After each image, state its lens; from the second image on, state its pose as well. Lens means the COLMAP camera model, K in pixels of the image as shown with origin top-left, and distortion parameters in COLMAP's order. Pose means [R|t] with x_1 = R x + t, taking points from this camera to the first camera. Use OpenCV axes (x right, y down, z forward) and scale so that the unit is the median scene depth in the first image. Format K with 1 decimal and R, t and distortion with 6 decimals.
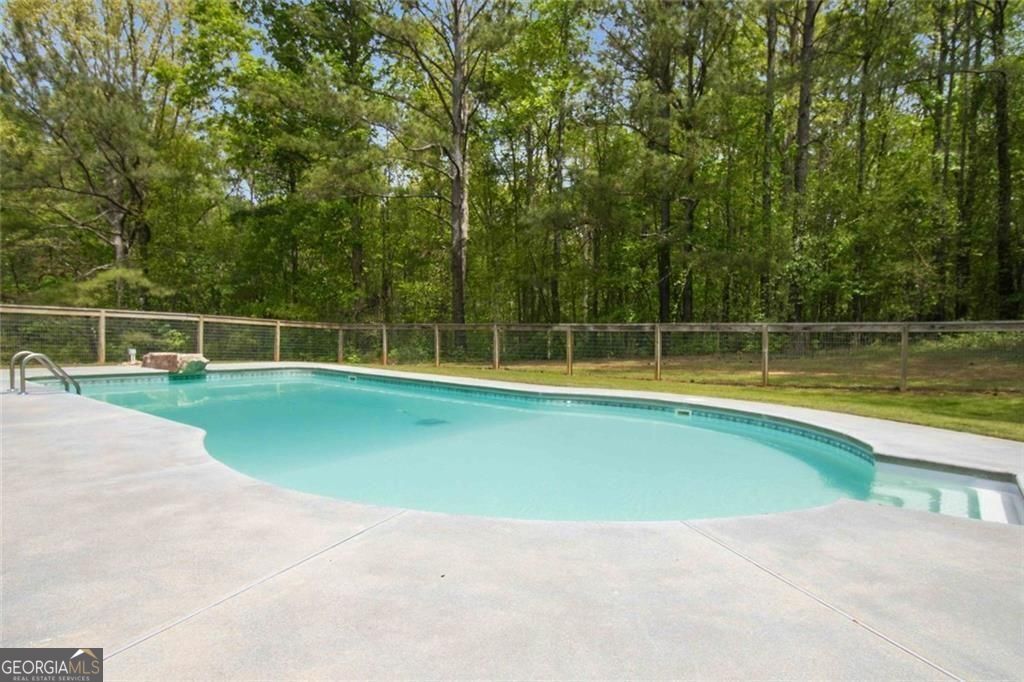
lens RADIAL K [[593.9, 0, 510.5], [0, 593.9, 344.0], [0, 0, 1]] dist [0.003926, -0.000007]
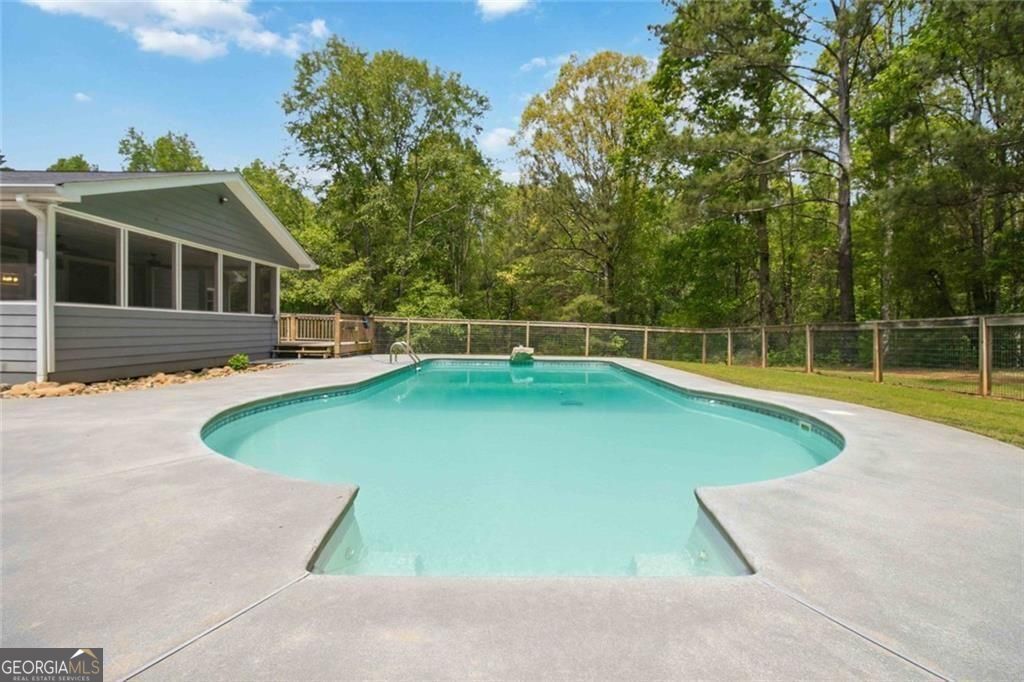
lens RADIAL K [[480.9, 0, 516.3], [0, 480.9, 334.4], [0, 0, 1]] dist [-0.005039, -0.000845]
pose [[0.617352, -0.009297, -0.786632, 0.312750], [-0.019907, 0.999425, -0.027435, 0.013095], [0.786435, 0.032596, 0.616812, 0.192331]]
